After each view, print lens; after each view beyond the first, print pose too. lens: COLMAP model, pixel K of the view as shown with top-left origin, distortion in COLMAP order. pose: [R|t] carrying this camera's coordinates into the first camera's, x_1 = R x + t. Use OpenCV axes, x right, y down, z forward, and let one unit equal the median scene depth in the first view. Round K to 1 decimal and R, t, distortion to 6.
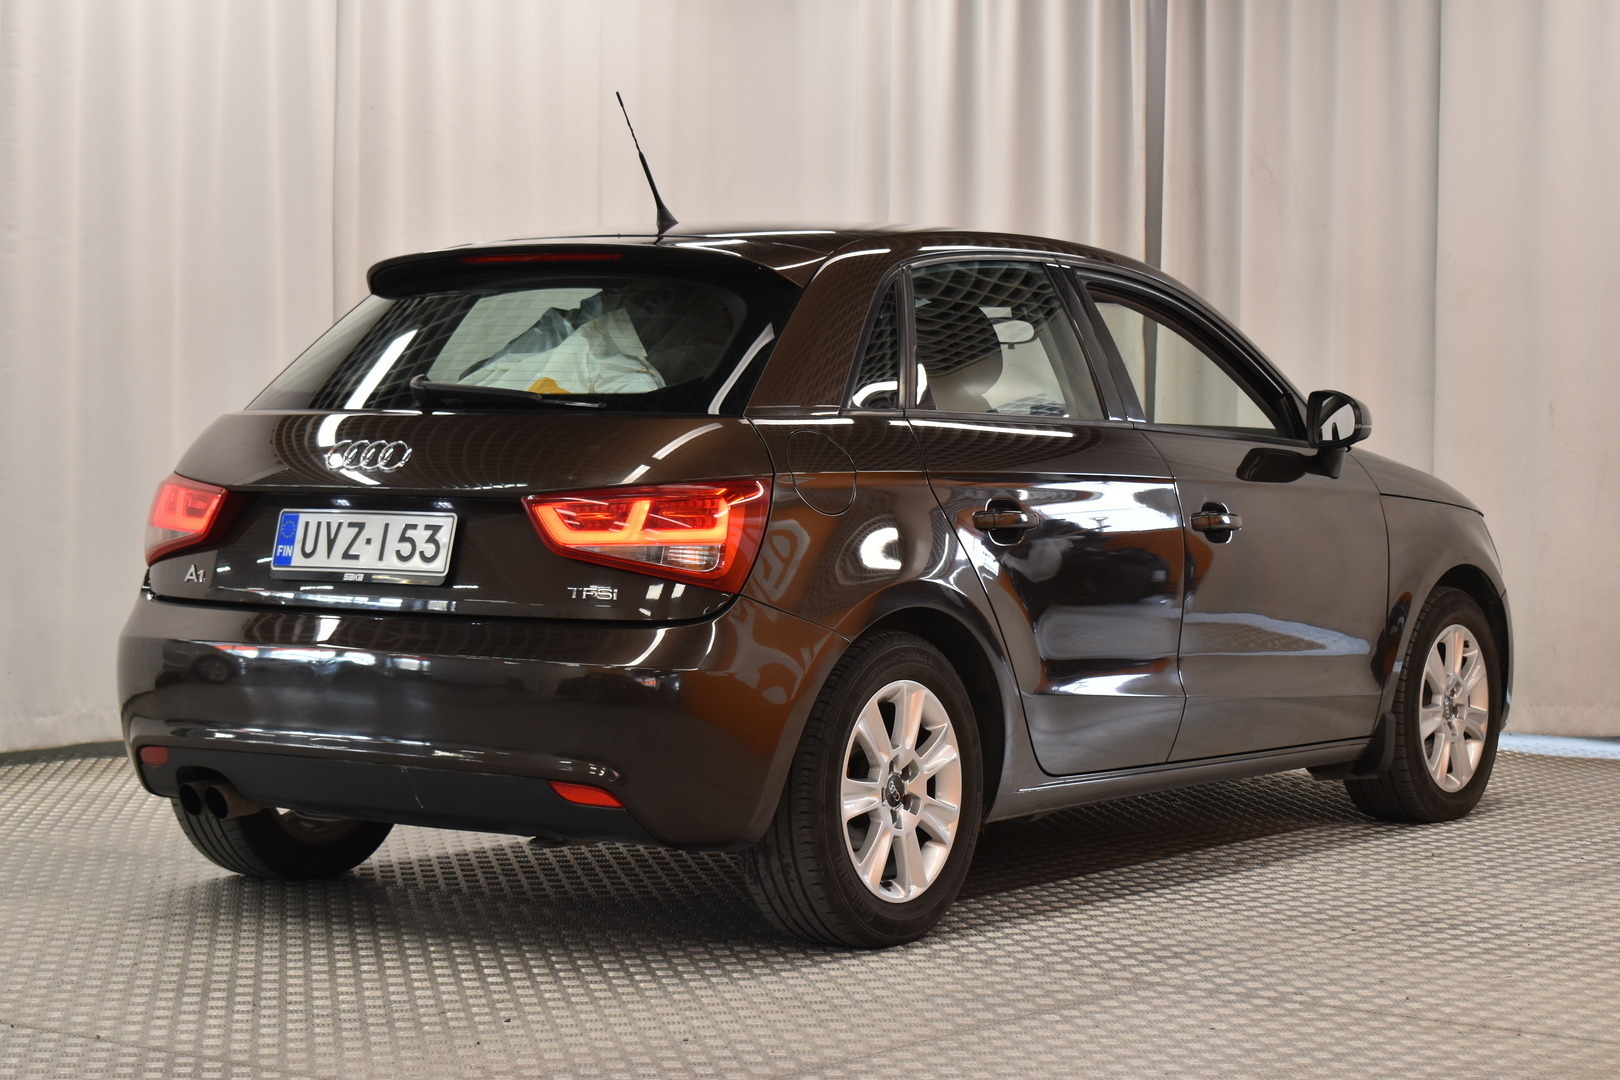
lens RADIAL K [[3057.0, 0, 796.5], [0, 3057.0, 524.3], [0, 0, 1]] dist [-0.005168, 0.000000]
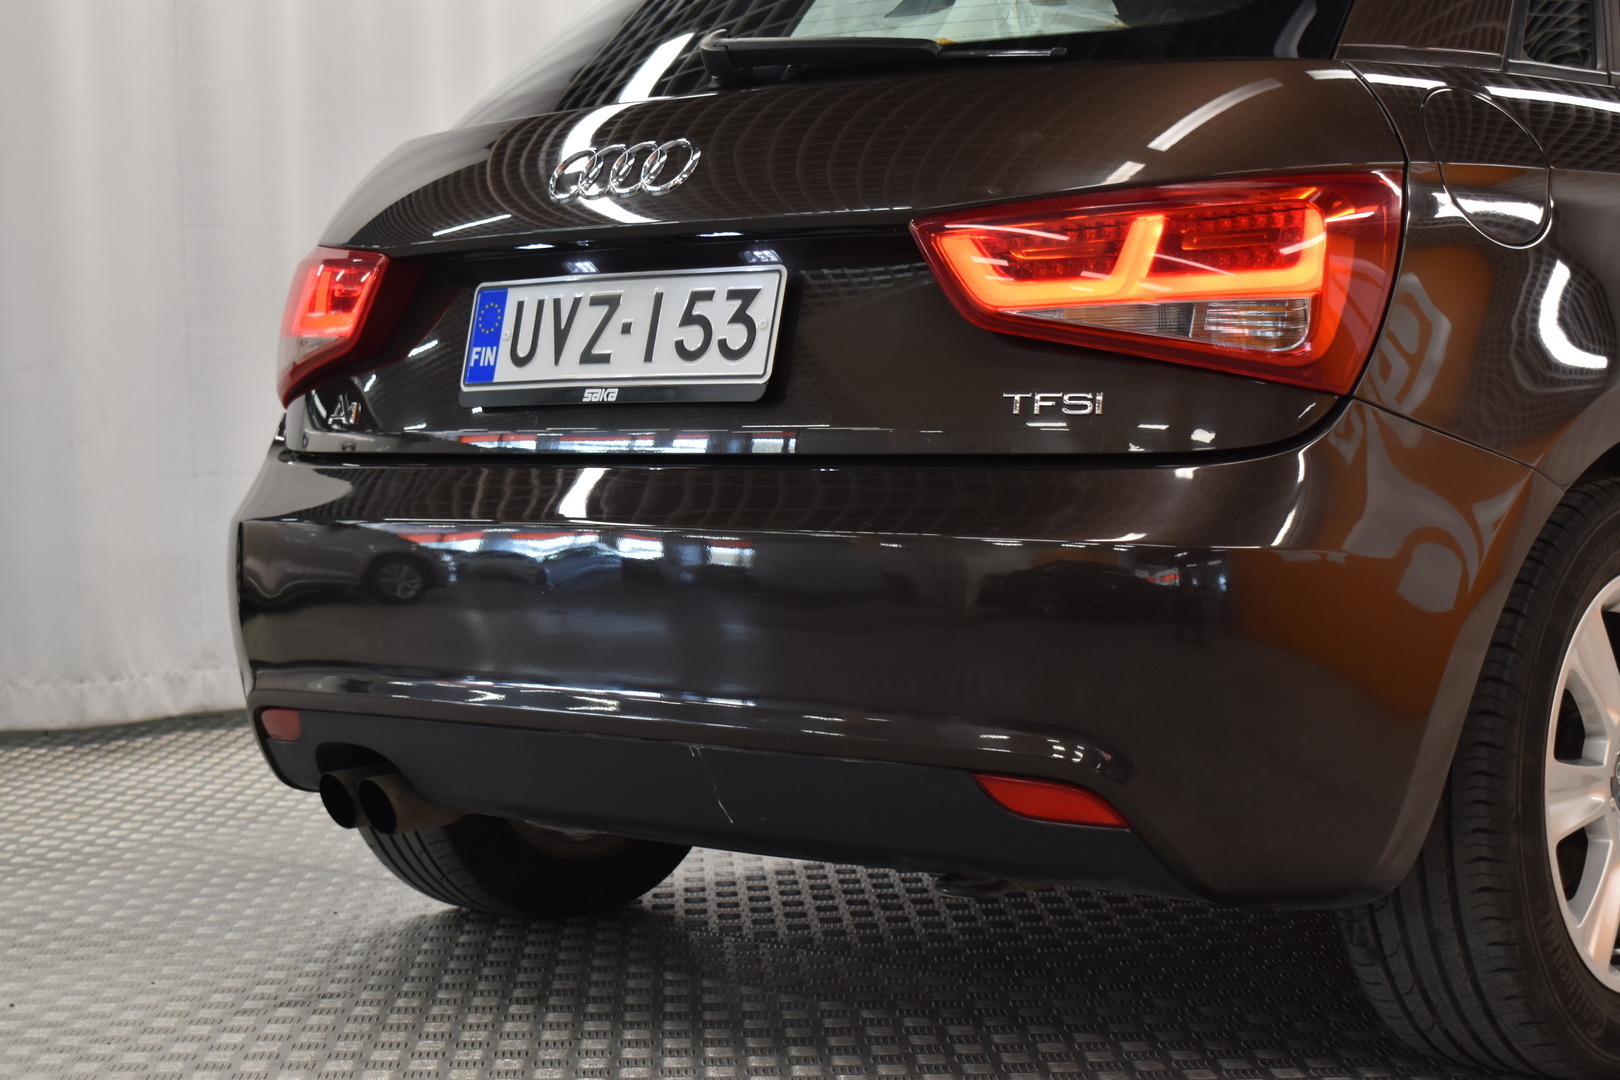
lens RADIAL K [[2782.3, 0, 803.9], [0, 2782.3, 547.3], [0, 0, 1]] dist [0.094503, 0.000000]
pose [[0.993181, -0.017212, -0.115306, -0.052799], [0.019962, 0.999542, 0.022736, 0.033938], [0.114862, -0.024883, 0.993070, 0.515087]]
